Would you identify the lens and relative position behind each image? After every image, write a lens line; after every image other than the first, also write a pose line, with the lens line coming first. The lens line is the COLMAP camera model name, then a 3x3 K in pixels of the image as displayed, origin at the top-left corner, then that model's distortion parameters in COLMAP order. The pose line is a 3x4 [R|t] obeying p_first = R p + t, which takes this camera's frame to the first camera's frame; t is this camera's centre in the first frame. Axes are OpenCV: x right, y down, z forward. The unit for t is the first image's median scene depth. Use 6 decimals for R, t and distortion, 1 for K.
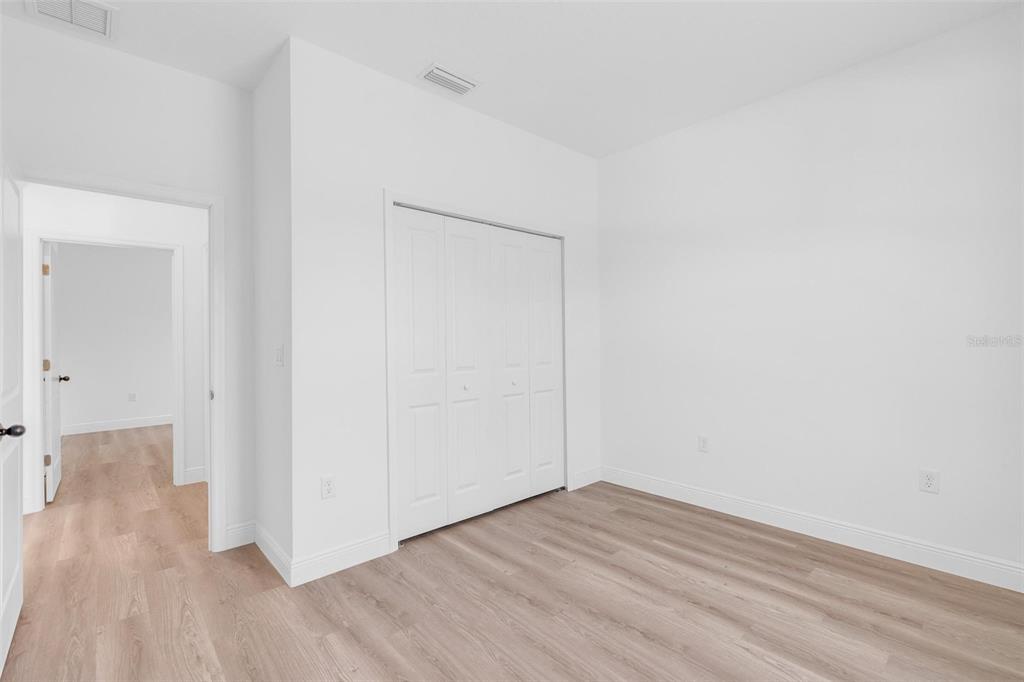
lens RADIAL K [[461.8, 0, 505.4], [0, 461.8, 339.1], [0, 0, 1]] dist [-0.008994, 0.002924]
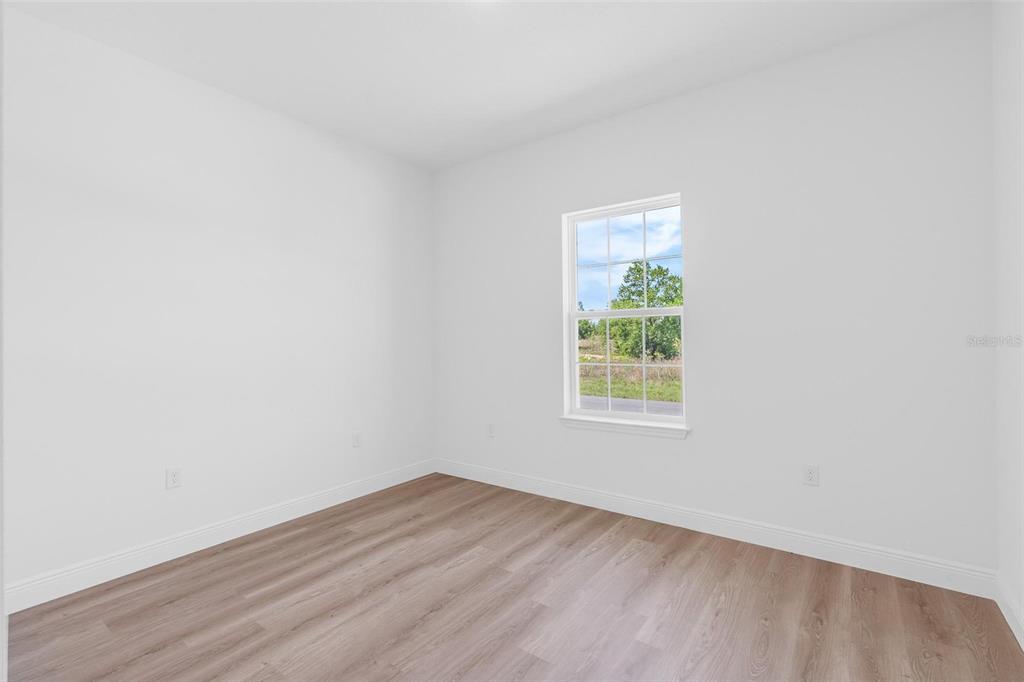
lens RADIAL K [[461.8, 0, 519.3], [0, 461.8, 335.3], [0, 0, 1]] dist [-0.008994, 0.002924]
pose [[-0.211517, 0.014201, 0.977271, -0.630608], [0.018403, 0.999775, -0.010545, 0.002783], [-0.977201, 0.015754, -0.211731, 0.787606]]
